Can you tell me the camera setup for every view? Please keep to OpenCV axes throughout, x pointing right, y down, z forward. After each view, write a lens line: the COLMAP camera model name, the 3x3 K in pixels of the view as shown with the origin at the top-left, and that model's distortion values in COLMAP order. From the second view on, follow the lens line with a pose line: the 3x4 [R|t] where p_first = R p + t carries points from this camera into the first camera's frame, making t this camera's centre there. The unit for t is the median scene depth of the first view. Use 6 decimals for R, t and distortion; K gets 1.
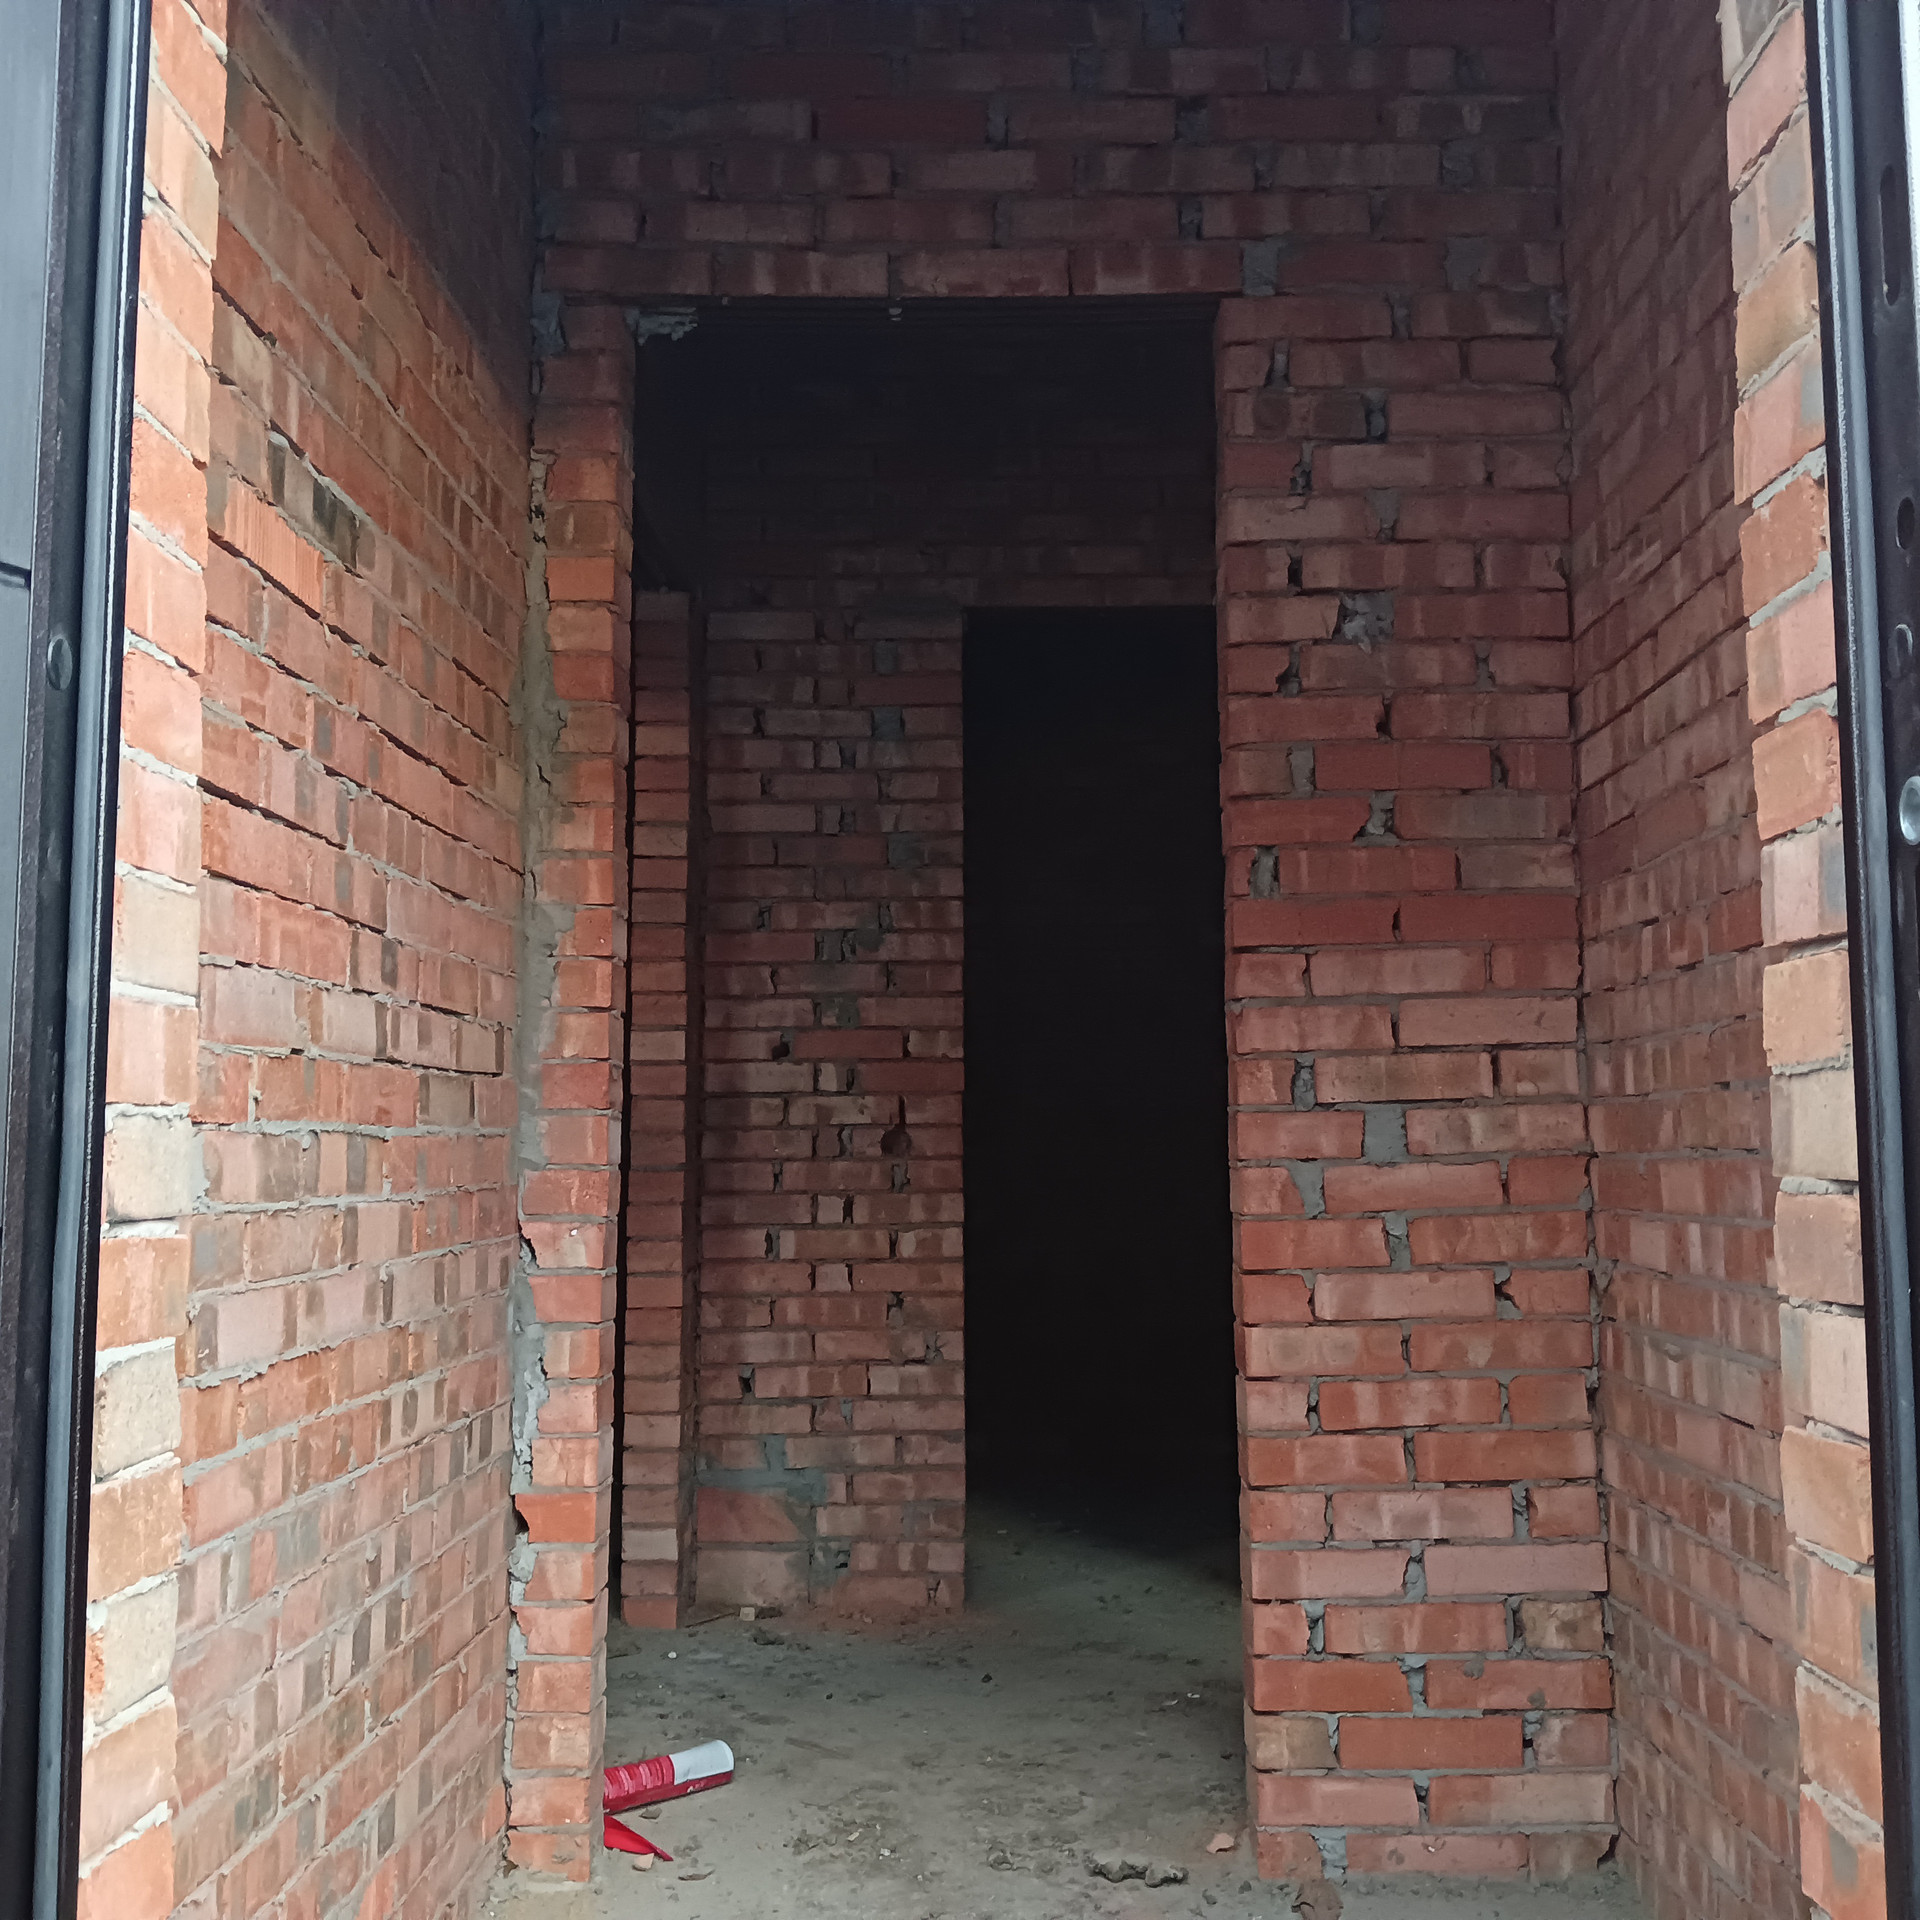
lens RADIAL K [[1988.6, 0, 960.0], [0, 1988.6, 960.0], [0, 0, 1]] dist [0.144424, -0.385486]
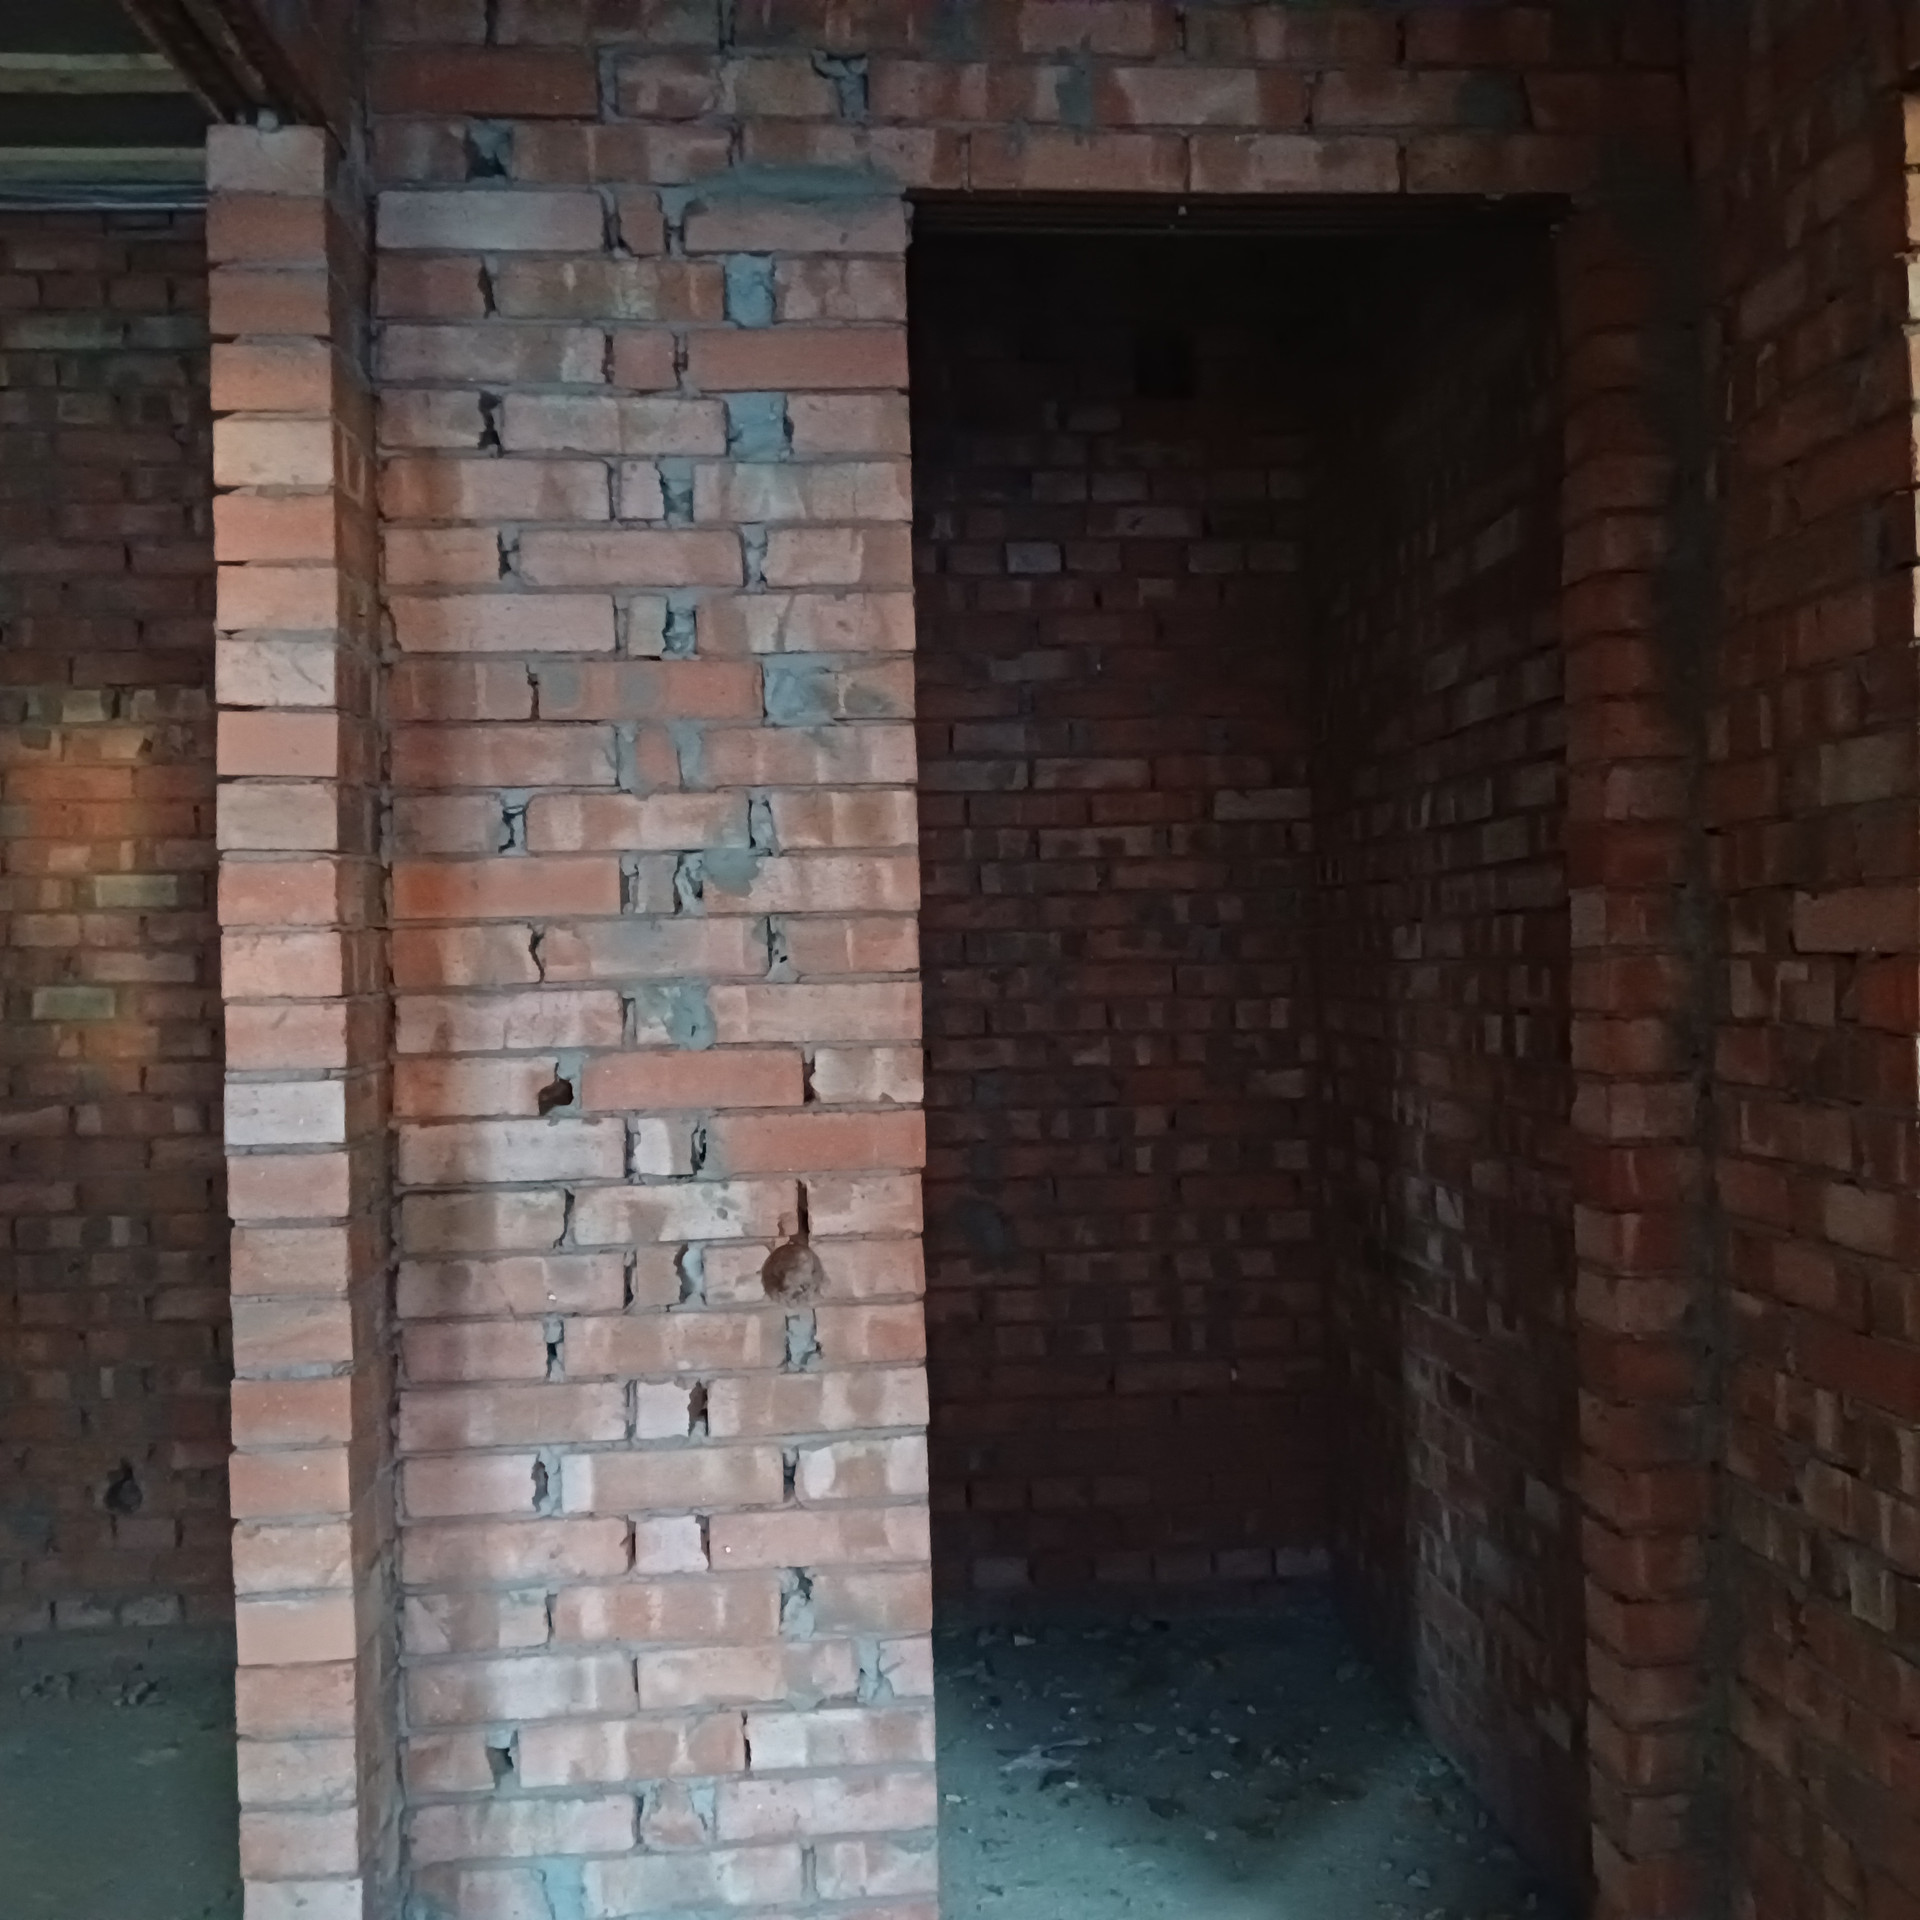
lens RADIAL K [[1988.6, 0, 960.0], [0, 1988.6, 960.0], [0, 0, 1]] dist [0.144424, -0.385486]
pose [[0.995294, -0.016700, 0.095456, -0.036785], [0.007335, 0.995196, 0.097631, -0.036646], [-0.096627, -0.096471, 0.990634, 0.501004]]
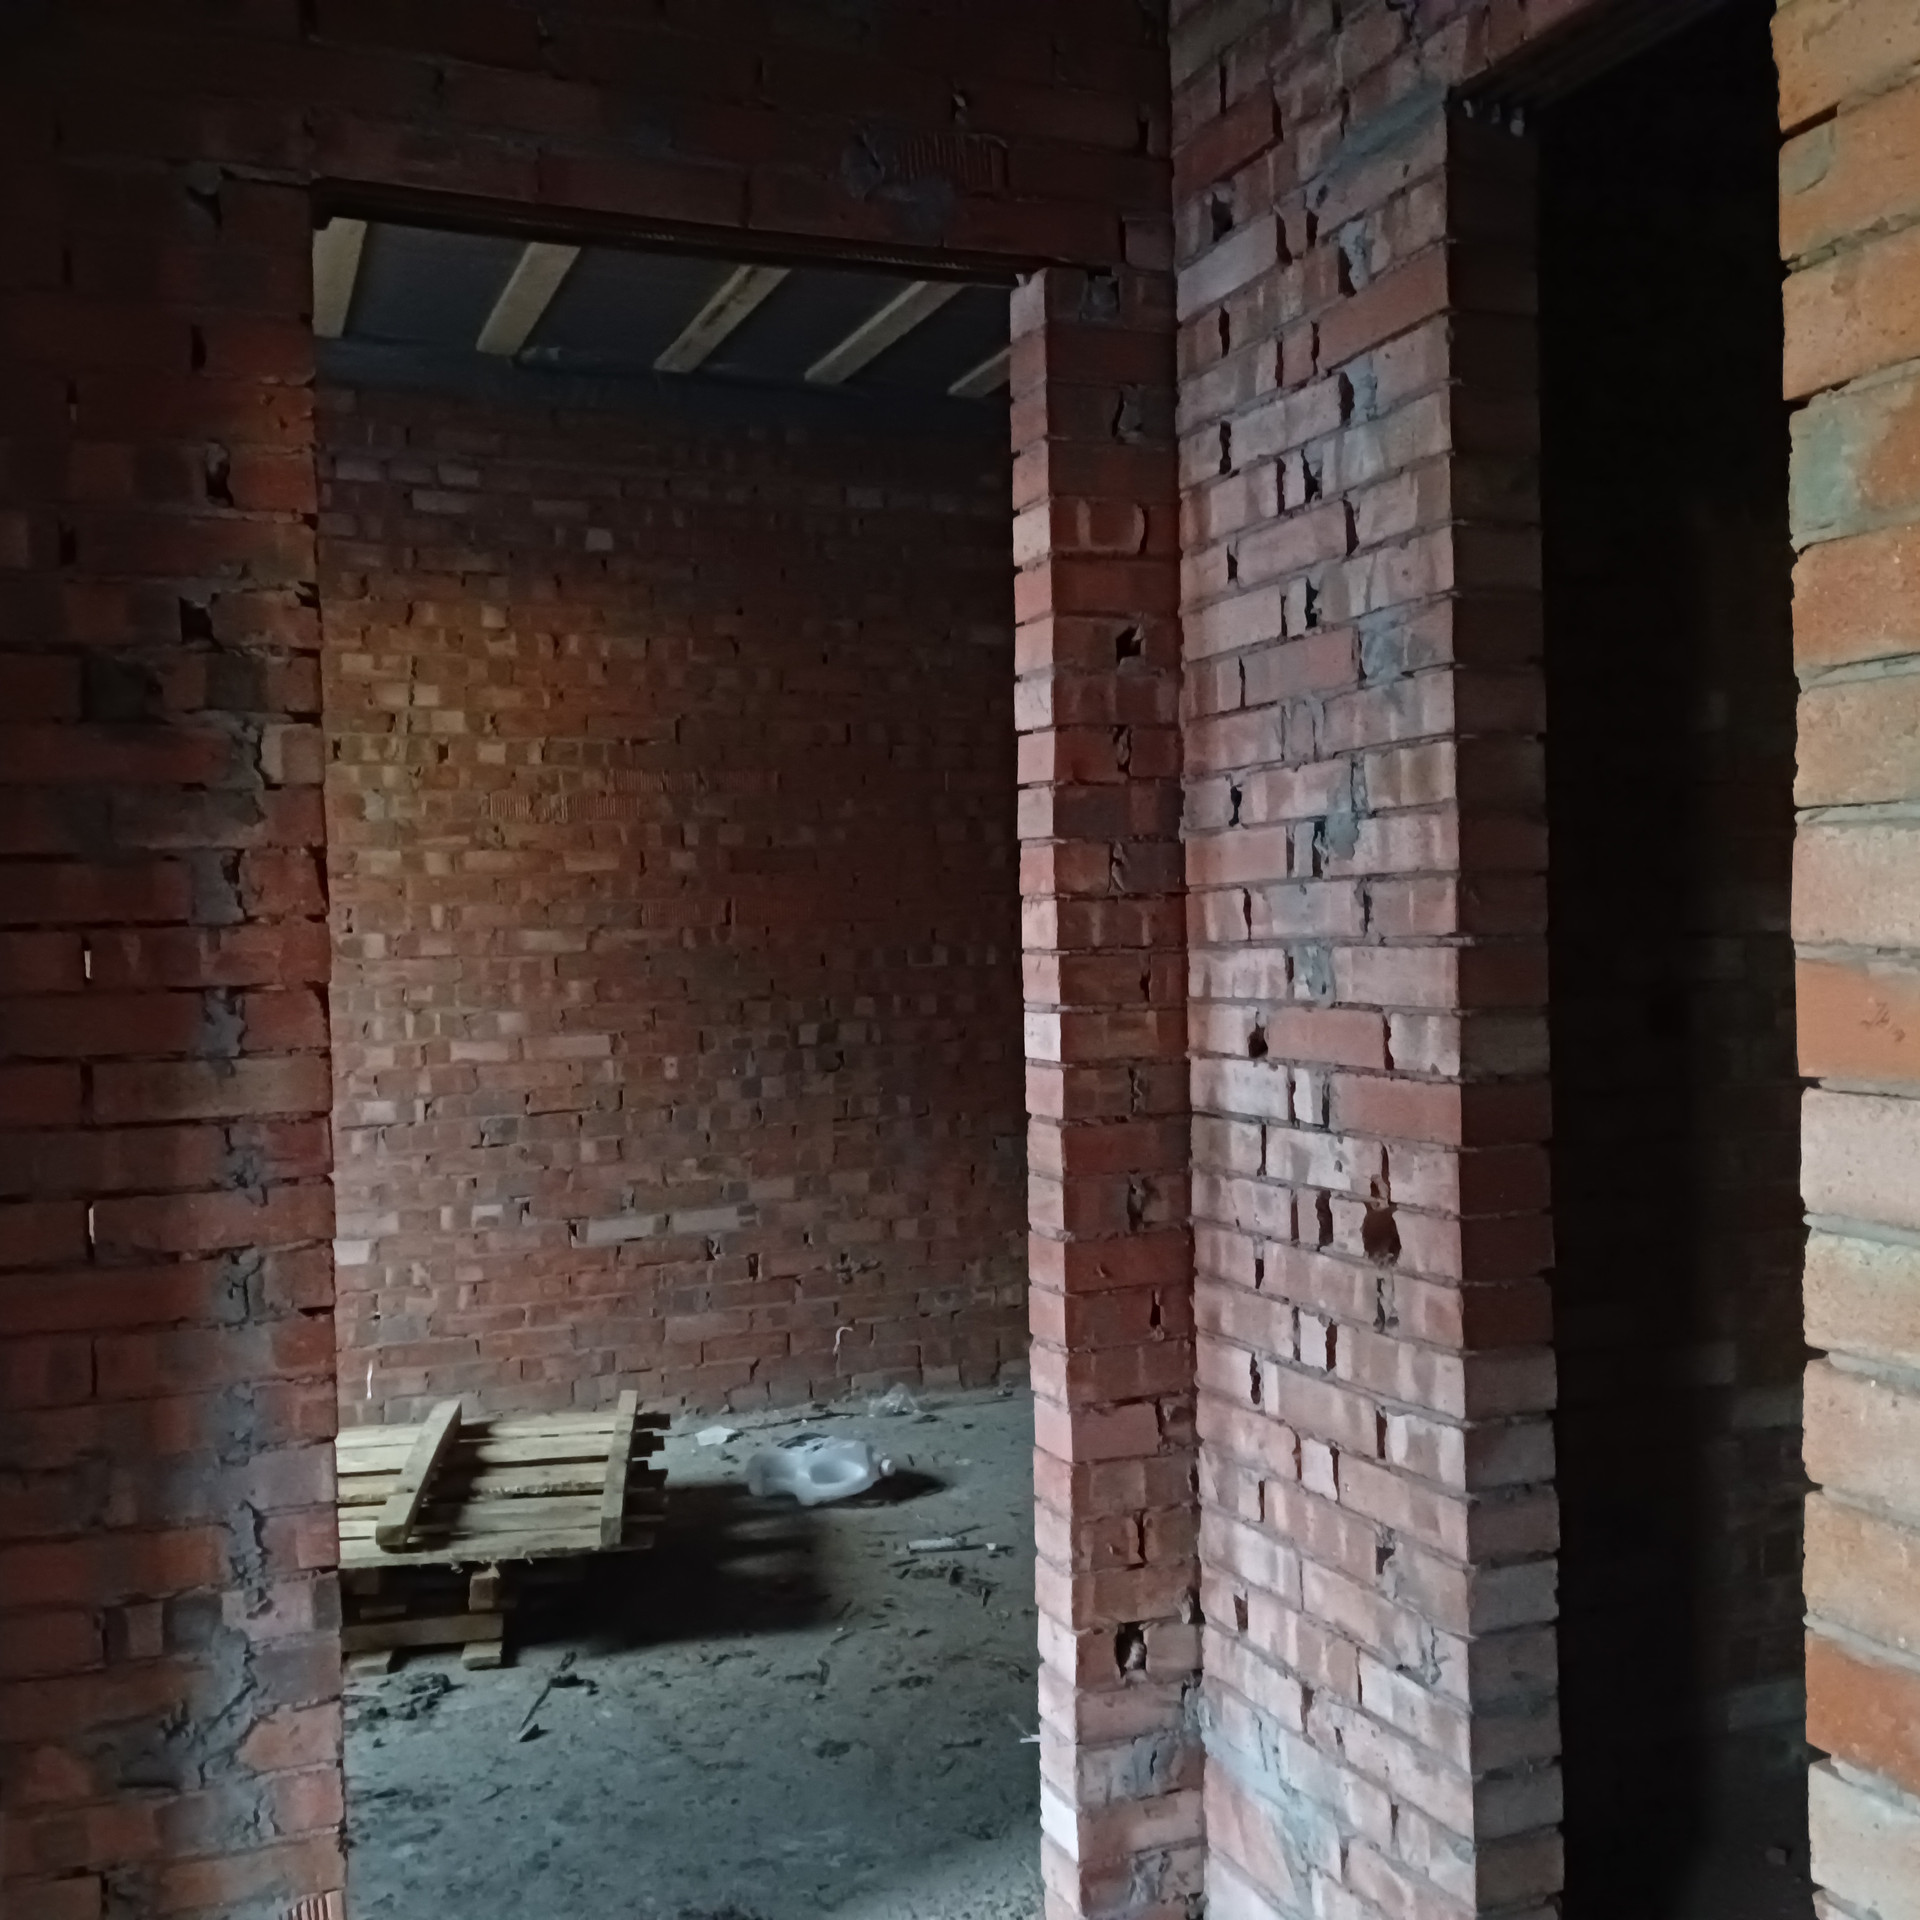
lens RADIAL K [[1988.6, 0, 960.0], [0, 1988.6, 960.0], [0, 0, 1]] dist [0.144424, -0.385486]
pose [[0.390339, 0.009925, -0.920618, 0.394724], [0.108962, 0.992416, 0.056899, -0.018276], [0.914201, -0.122522, 0.386297, 0.714272]]
